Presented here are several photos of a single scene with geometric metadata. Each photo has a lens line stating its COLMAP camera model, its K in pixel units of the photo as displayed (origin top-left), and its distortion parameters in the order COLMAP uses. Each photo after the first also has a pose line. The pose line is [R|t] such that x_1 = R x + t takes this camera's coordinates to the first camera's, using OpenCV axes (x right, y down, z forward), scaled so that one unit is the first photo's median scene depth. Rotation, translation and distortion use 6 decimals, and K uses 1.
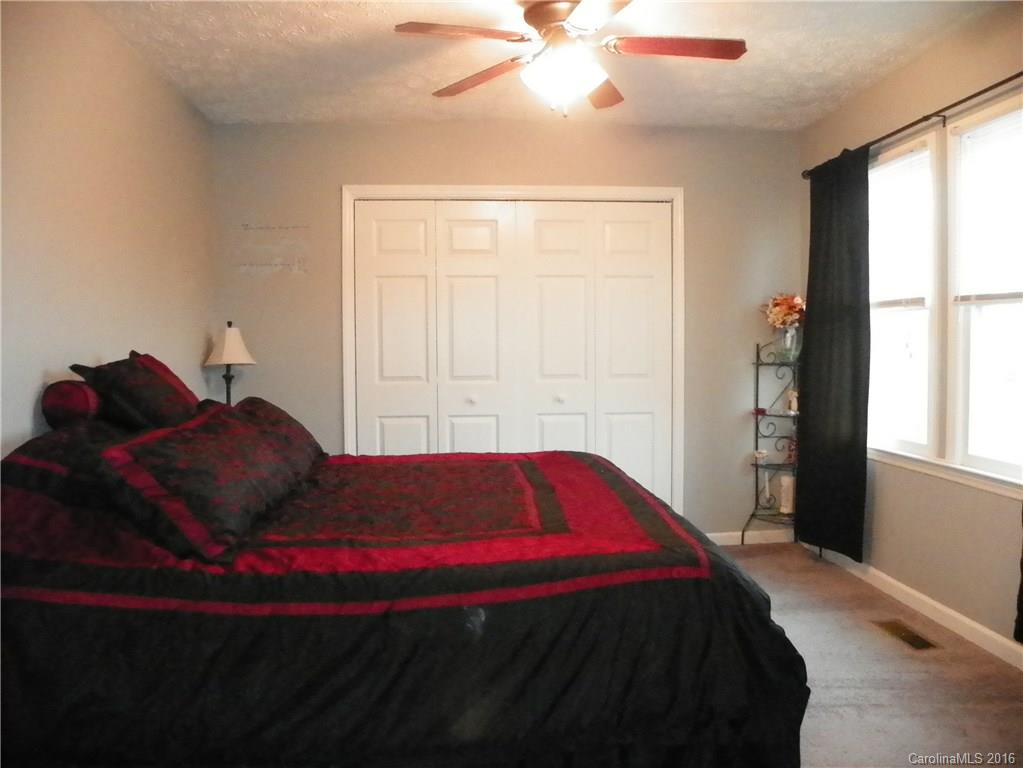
lens RADIAL K [[779.1, 0, 513.4], [0, 779.1, 376.7], [0, 0, 1]] dist [-0.150739, 0.088231]
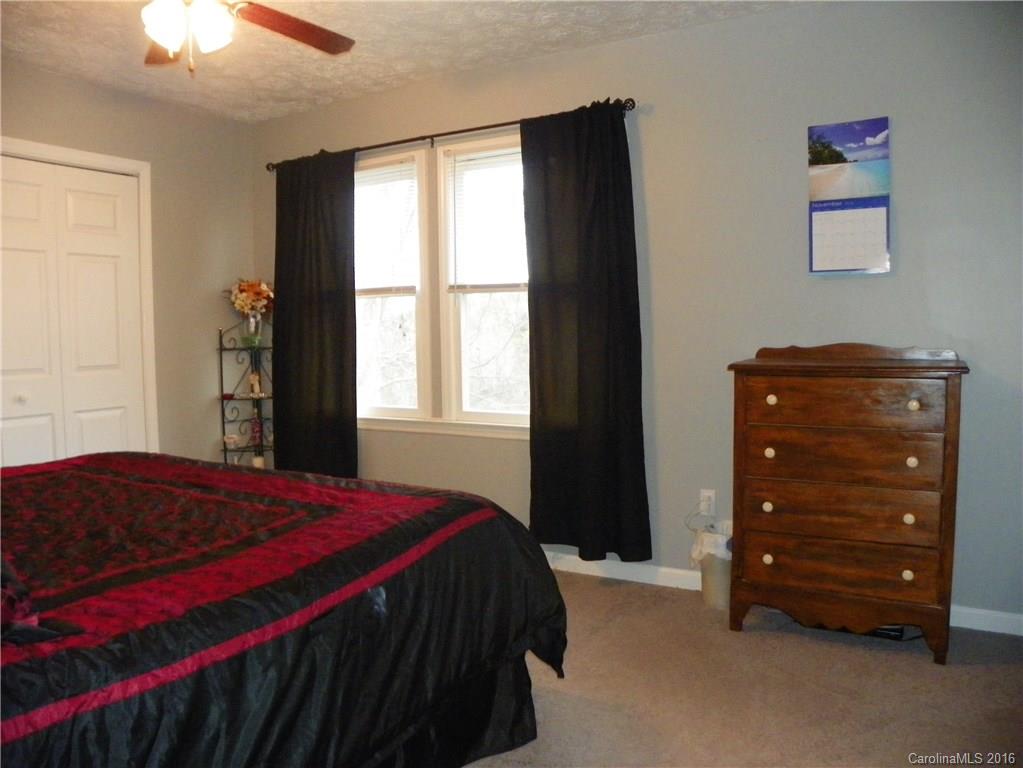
lens RADIAL K [[779.1, 0, 517.0], [0, 779.1, 388.7], [0, 0, 1]] dist [-0.150739, 0.088231]
pose [[0.562119, -0.066451, 0.824383, -0.305839], [0.047233, 0.997720, 0.048217, 0.004583], [-0.825707, 0.011834, 0.563976, 0.126957]]
